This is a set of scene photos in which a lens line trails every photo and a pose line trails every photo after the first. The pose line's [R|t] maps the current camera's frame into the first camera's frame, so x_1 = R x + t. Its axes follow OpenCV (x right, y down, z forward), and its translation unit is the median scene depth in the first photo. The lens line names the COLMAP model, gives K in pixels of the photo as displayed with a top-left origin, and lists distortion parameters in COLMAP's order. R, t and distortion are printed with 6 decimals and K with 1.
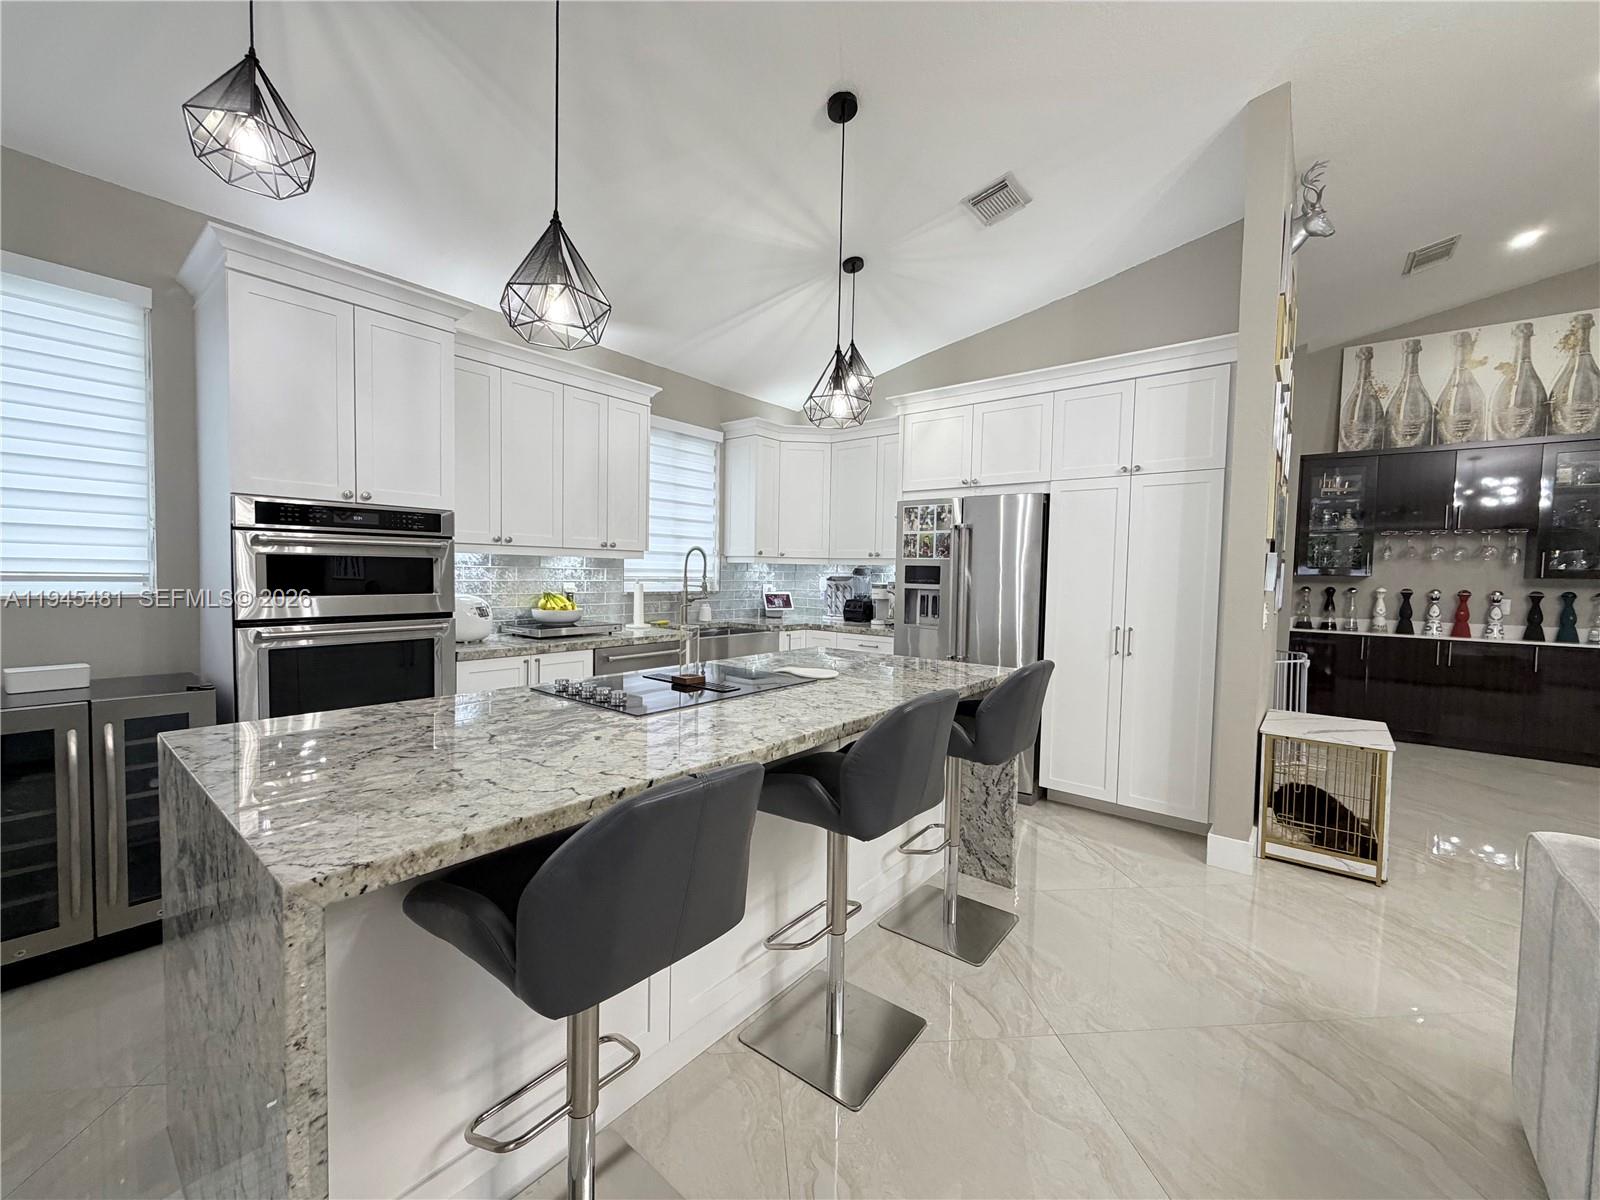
lens RADIAL K [[640.7, 0, 798.2], [0, 640.7, 600.8], [0, 0, 1]] dist [0.000474, 0.000166]
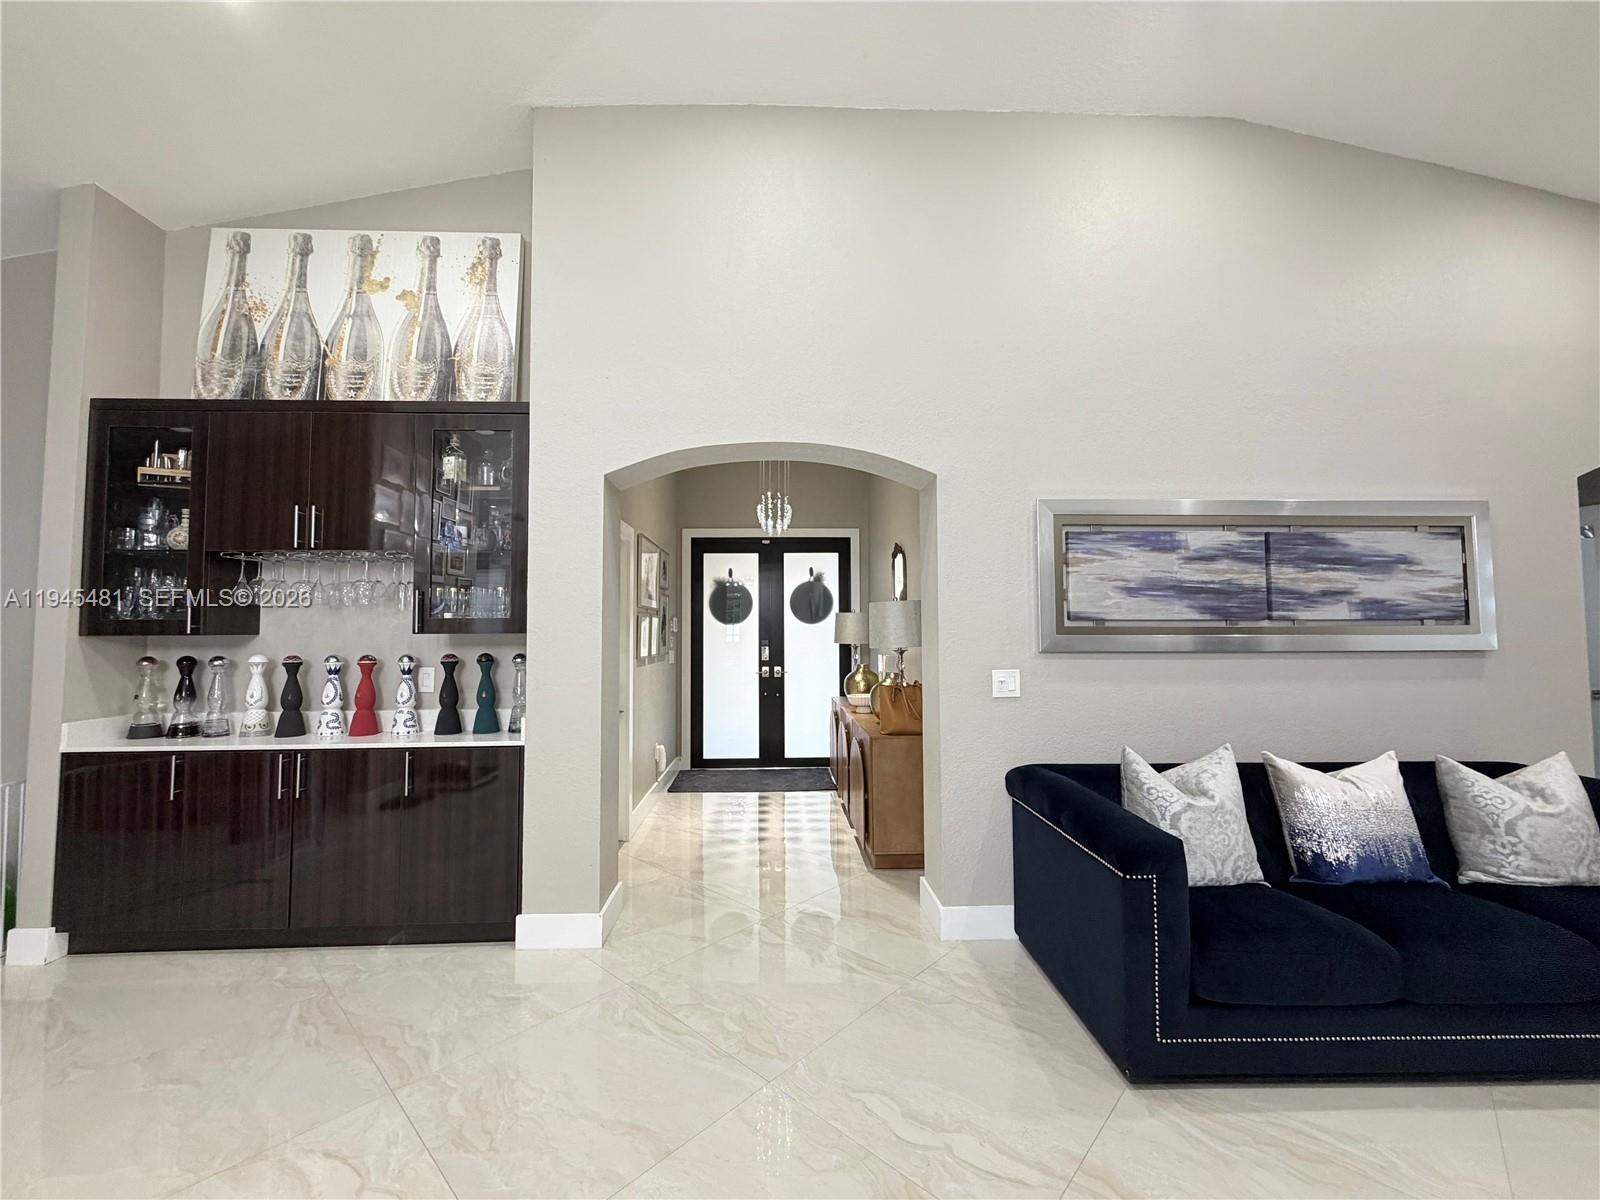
lens RADIAL K [[640.7, 0, 796.9], [0, 640.7, 595.1], [0, 0, 1]] dist [0.000474, 0.000166]
pose [[0.755615, 0.005652, 0.654992, 0.920235], [0.046898, 0.996930, -0.062705, -0.015517], [-0.653335, 0.078099, 0.753030, 0.282529]]
